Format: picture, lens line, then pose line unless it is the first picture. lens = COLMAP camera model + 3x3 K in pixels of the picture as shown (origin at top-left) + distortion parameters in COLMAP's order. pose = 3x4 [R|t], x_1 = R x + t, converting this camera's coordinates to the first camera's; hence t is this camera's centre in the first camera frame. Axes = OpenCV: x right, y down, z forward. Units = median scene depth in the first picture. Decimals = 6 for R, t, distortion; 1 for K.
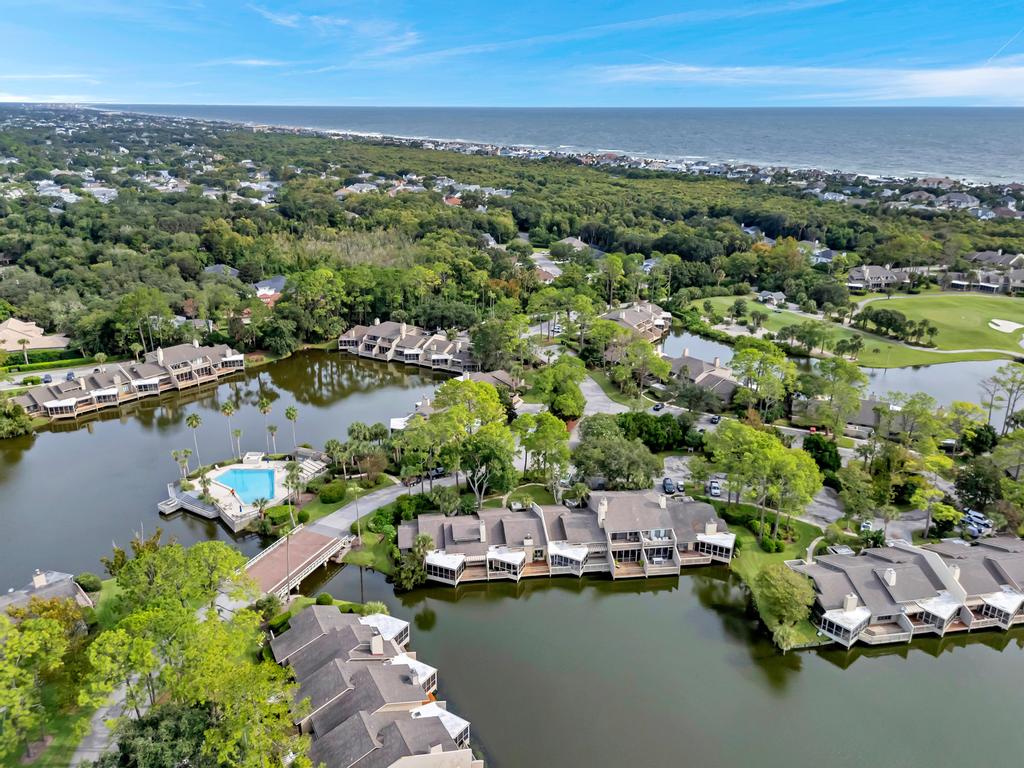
lens RADIAL K [[722.8, 0, 512.0], [0, 722.8, 384.0], [0, 0, 1]] dist [0.008913, -0.000778]
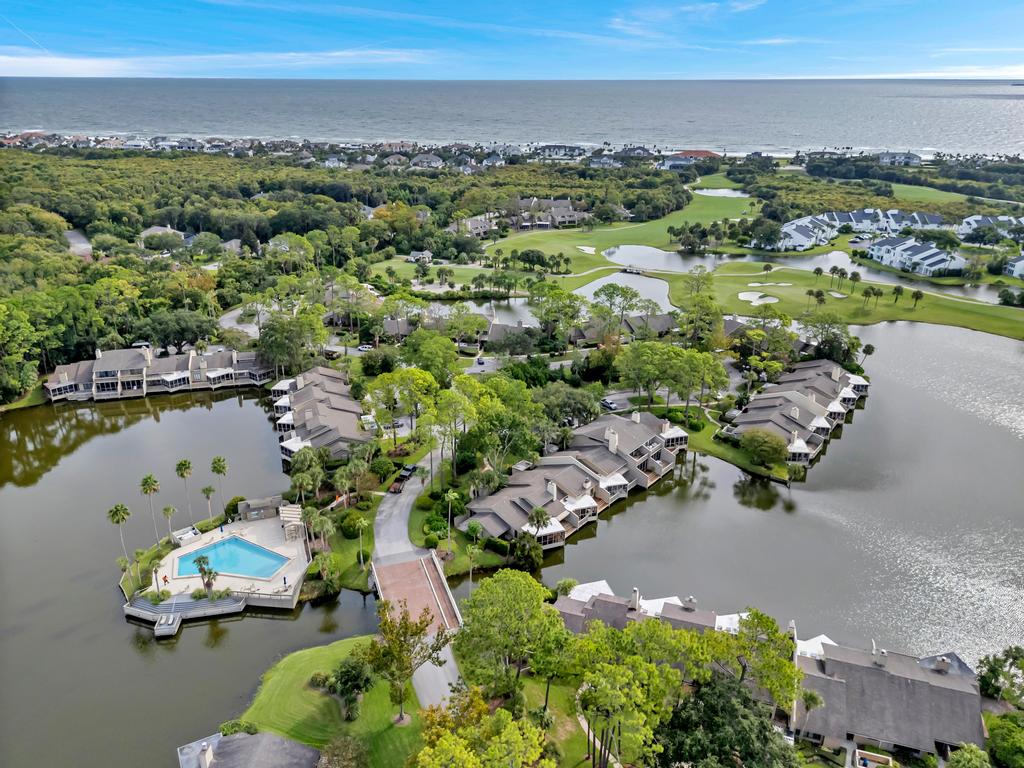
lens RADIAL K [[722.8, 0, 512.0], [0, 722.8, 384.0], [0, 0, 1]] dist [0.008913, -0.000778]
pose [[0.739716, -0.257963, 0.621511, -0.350340], [0.236396, 0.964354, 0.118907, -0.041789], [-0.630030, 0.058965, 0.774329, 0.110259]]
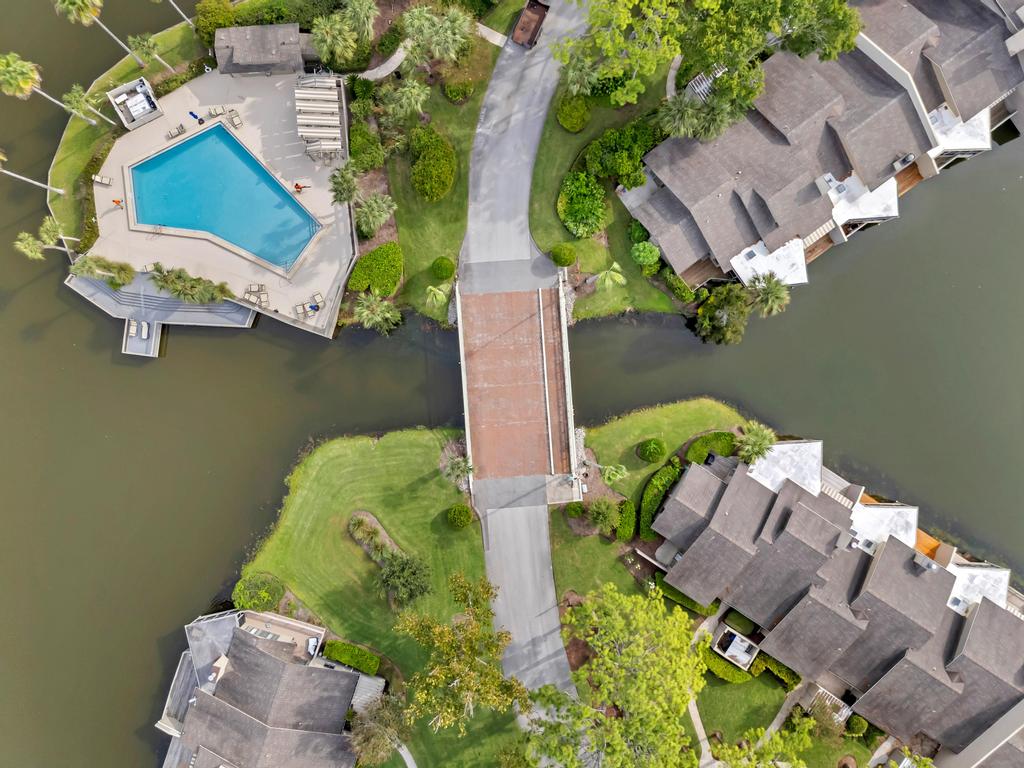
lens RADIAL K [[733.8, 0, 512.0], [0, 733.8, 384.0], [0, 0, 1]] dist [0.041727, -0.000309]
pose [[0.890713, -0.454426, 0.011283, -0.156722], [0.147760, 0.312915, 0.938217, -0.142437], [-0.429881, -0.834015, 0.345863, 0.401477]]
